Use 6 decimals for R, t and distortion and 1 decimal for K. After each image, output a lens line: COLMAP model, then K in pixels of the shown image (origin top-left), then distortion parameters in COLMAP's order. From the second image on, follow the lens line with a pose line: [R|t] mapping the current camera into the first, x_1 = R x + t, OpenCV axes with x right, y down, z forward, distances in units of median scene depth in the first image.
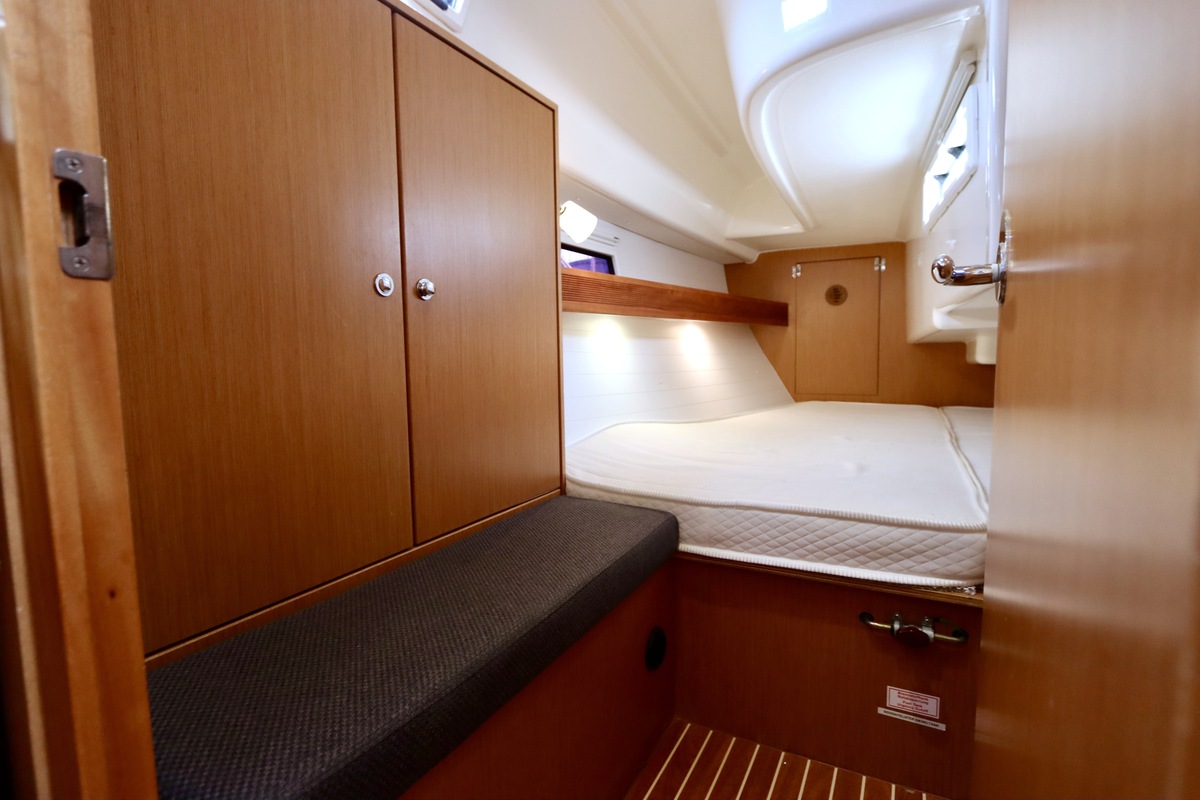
lens RADIAL K [[574.0, 0, 599.1], [0, 574.0, 397.5], [0, 0, 1]] dist [-0.011273, 0.002774]
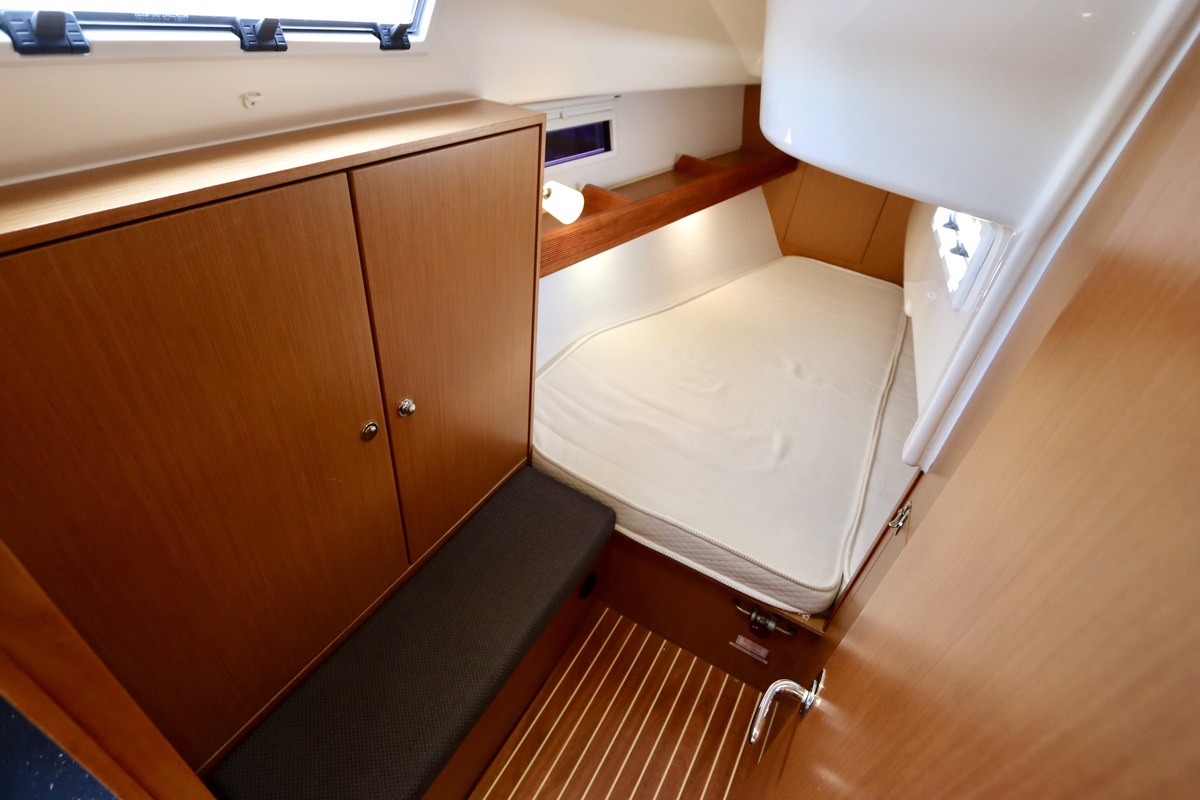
lens RADIAL K [[574.0, 0, 598.5], [0, 574.0, 397.4], [0, 0, 1]] dist [-0.011273, 0.002774]
pose [[0.993301, 0.101635, 0.054981, 0.001926], [-0.115340, 0.843187, 0.525102, -0.658605], [0.007009, -0.527926, 0.849261, 0.060812]]
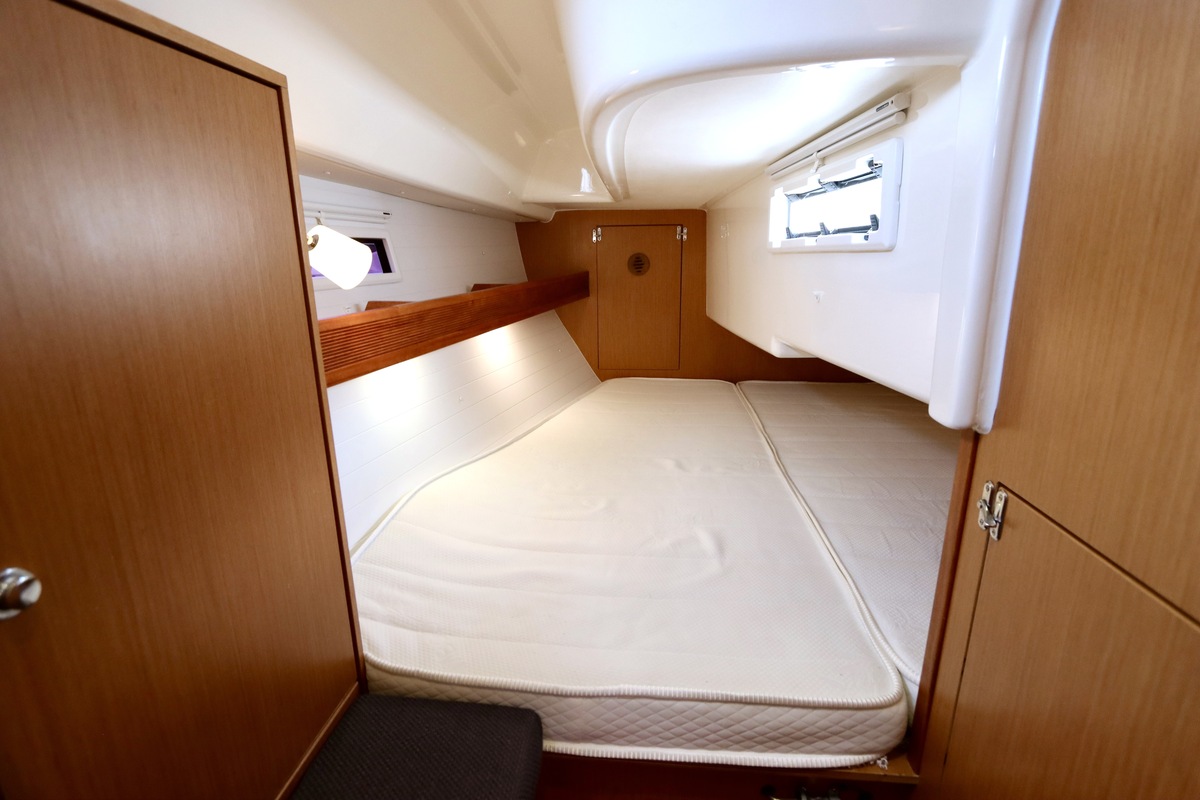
lens RADIAL K [[574.0, 0, 597.4], [0, 574.0, 392.5], [0, 0, 1]] dist [-0.011273, 0.002774]
pose [[0.922688, -0.093059, 0.374148, -0.031100], [0.030709, 0.985089, 0.169282, -0.319175], [-0.384323, -0.144705, 0.911788, 0.361192]]
